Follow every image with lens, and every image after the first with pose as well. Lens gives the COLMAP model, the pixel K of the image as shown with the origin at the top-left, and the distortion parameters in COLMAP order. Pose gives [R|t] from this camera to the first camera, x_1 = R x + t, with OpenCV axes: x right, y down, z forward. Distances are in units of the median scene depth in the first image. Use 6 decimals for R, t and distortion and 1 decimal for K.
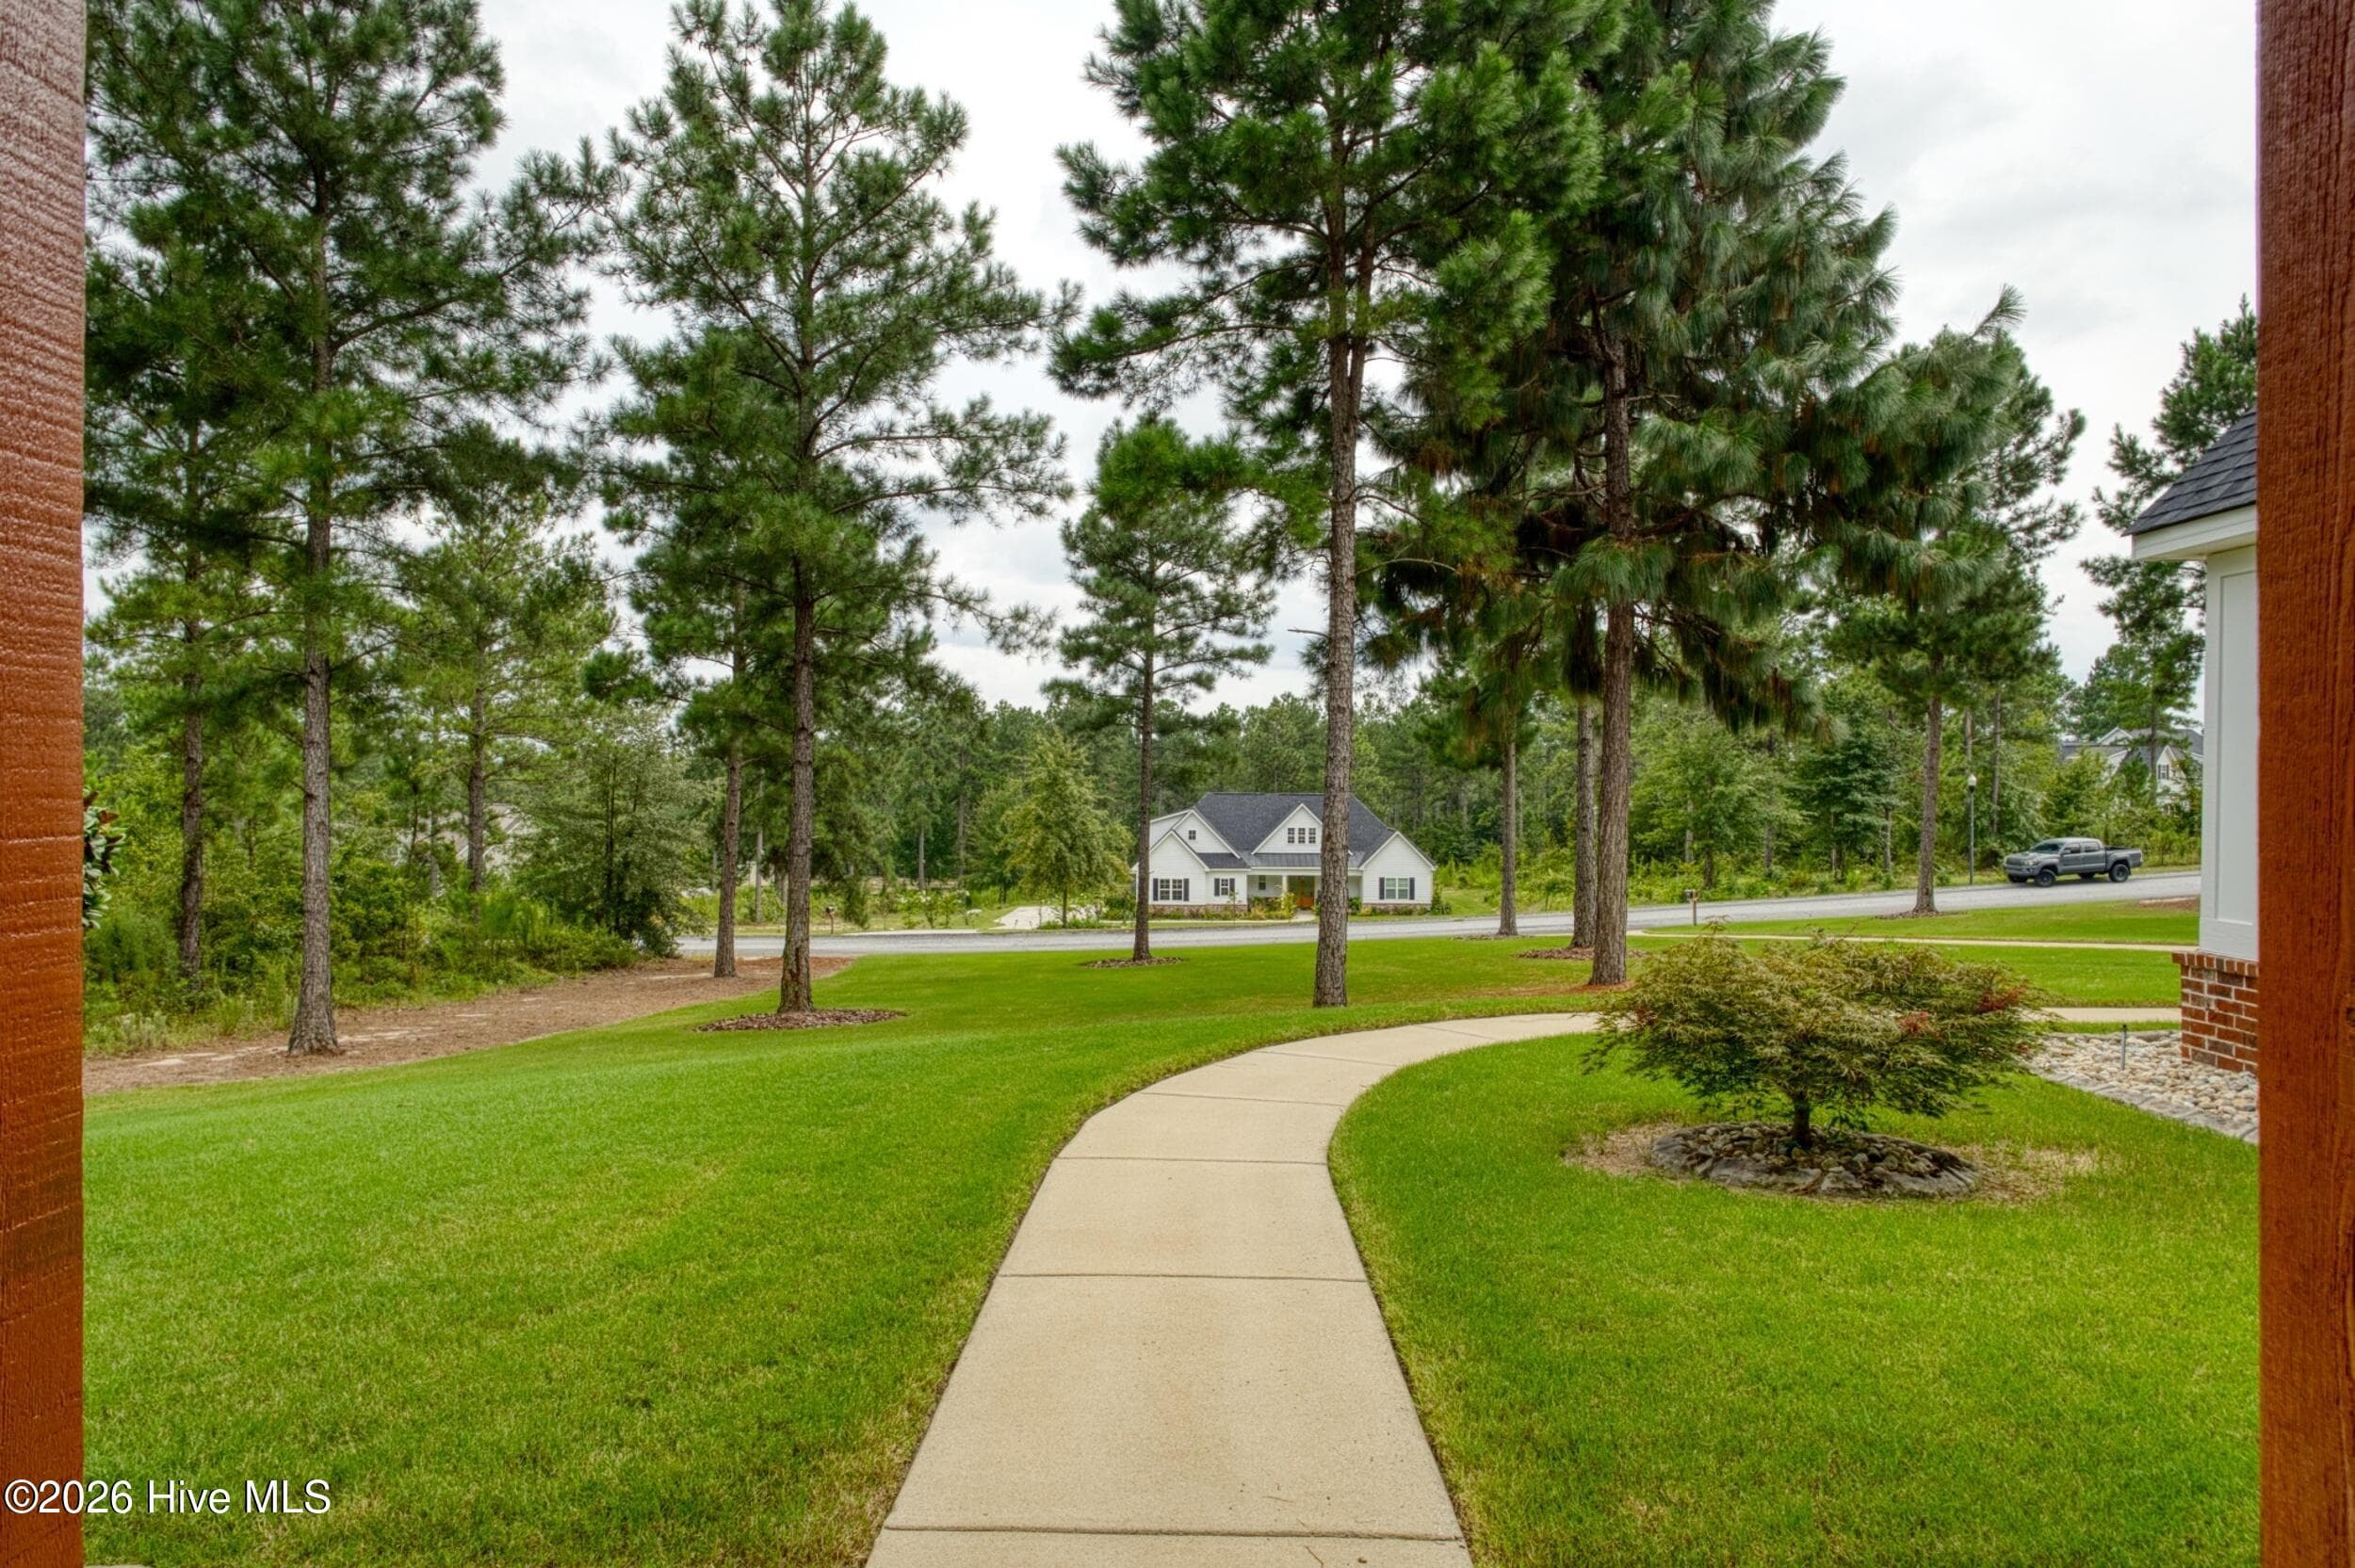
lens RADIAL K [[1395.7, 0, 1177.5], [0, 1395.7, 784.0], [0, 0, 1]] dist [0.008222, 0.001497]
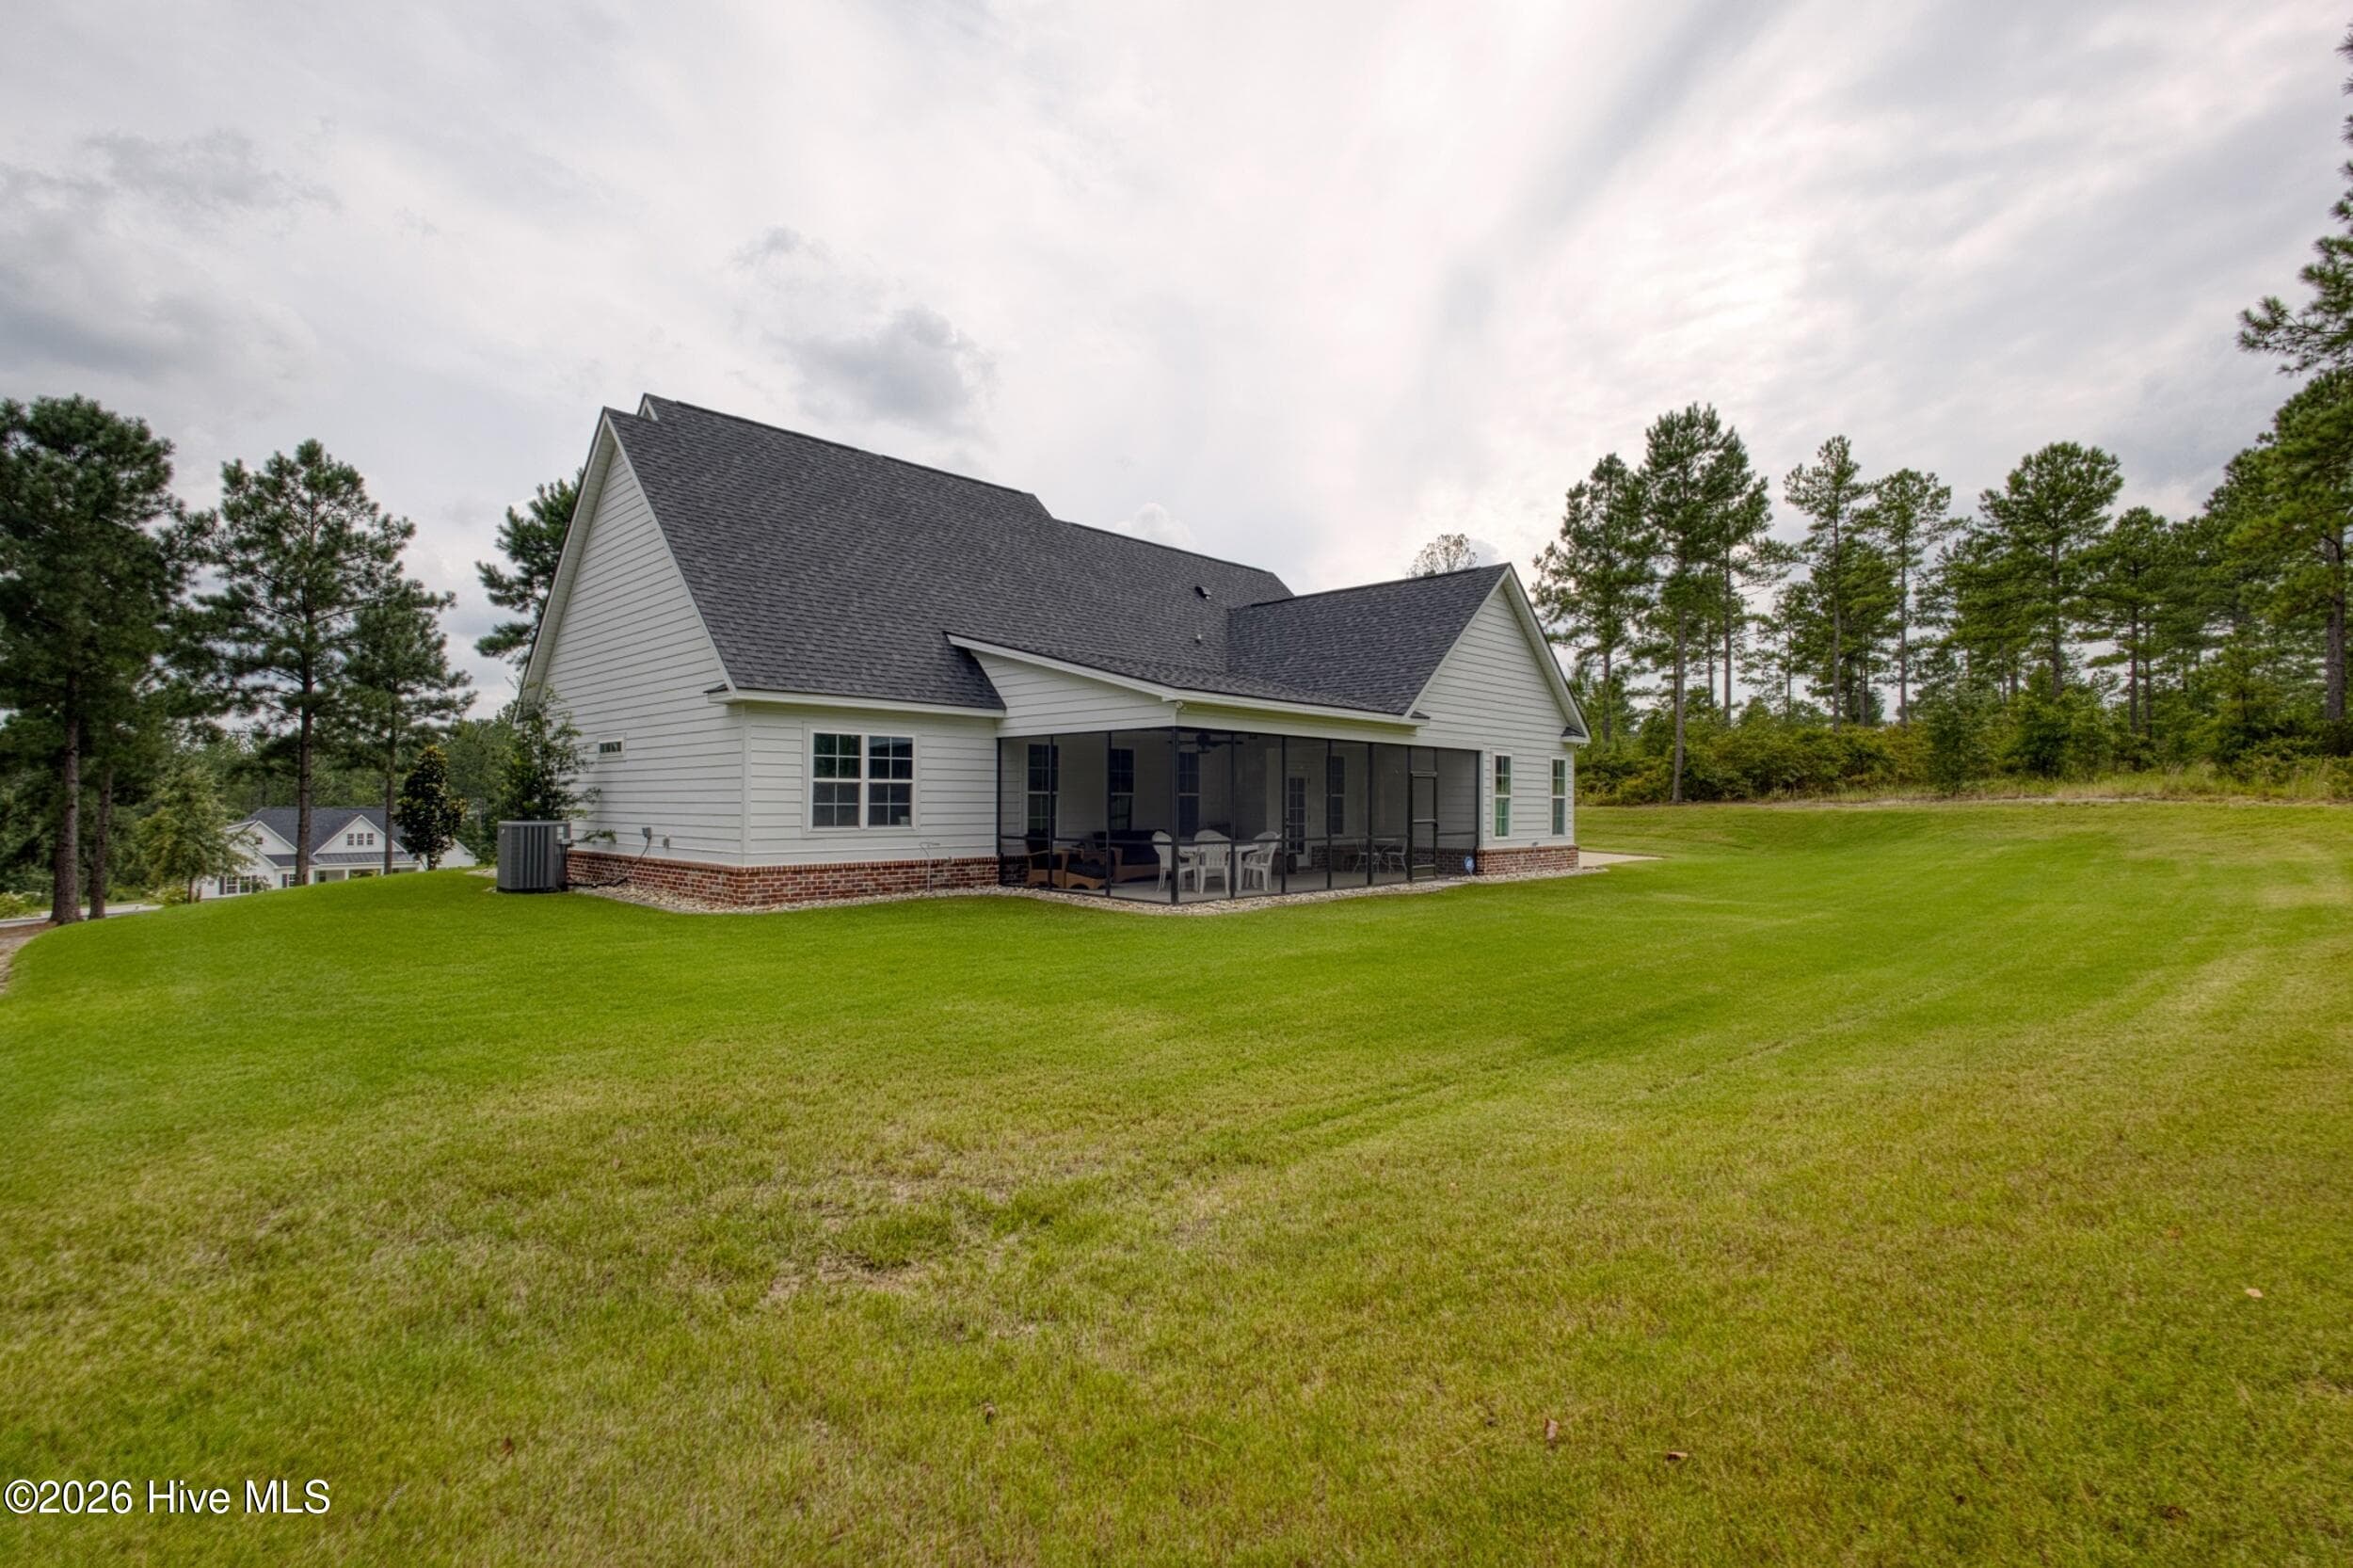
lens RADIAL K [[1083.3, 0, 1176.0], [0, 1083.3, 787.1], [0, 0, 1]] dist [-0.015912, 0.007094]
pose [[0.683677, 0.008392, 0.729737, -0.695736], [-0.000557, 0.999940, -0.010978, -0.008963], [-0.729785, 0.007098, 0.683640, -1.420632]]
